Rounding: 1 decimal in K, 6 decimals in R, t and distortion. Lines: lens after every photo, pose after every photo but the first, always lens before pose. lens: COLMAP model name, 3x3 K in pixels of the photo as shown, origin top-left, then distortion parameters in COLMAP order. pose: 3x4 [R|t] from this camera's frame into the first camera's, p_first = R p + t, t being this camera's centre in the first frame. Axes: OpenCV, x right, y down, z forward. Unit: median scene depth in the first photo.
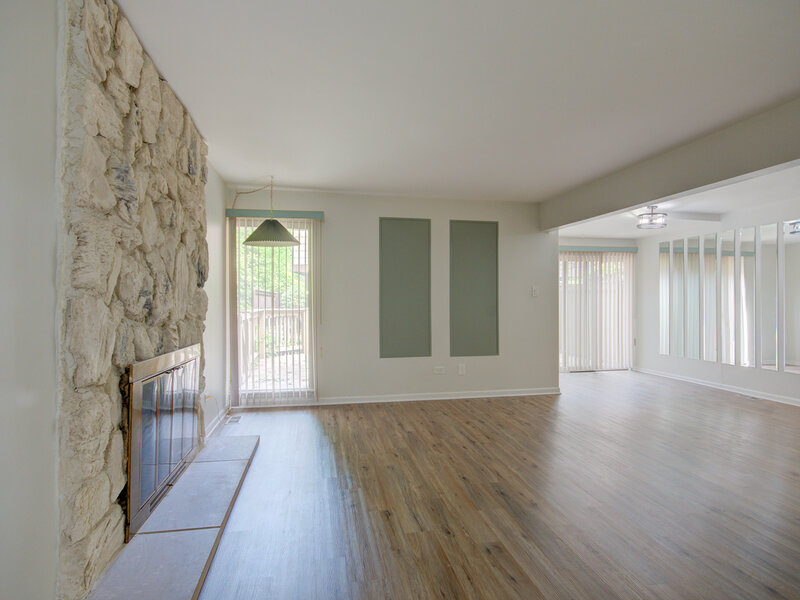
lens RADIAL K [[420.3, 0, 400.0], [0, 420.3, 300.0], [0, 0, 1]] dist [0.000413, 0.000111]
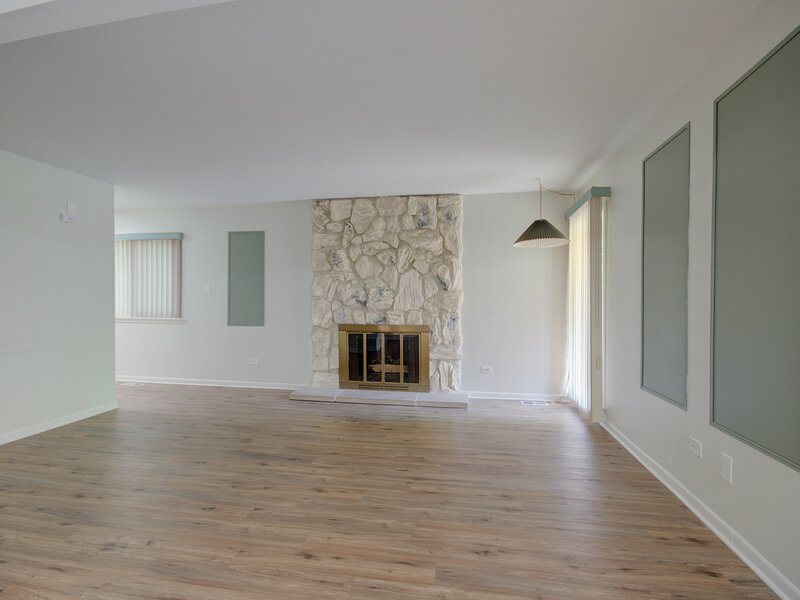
lens RADIAL K [[390.4, 0, 401.4], [0, 390.4, 302.9], [0, 0, 1]] dist [0.000128, -0.007893]
pose [[-0.350837, -0.004466, -0.936426, 0.947053], [0.003486, 0.999975, -0.006075, 0.022625], [0.936430, -0.005395, -0.350813, 1.357044]]
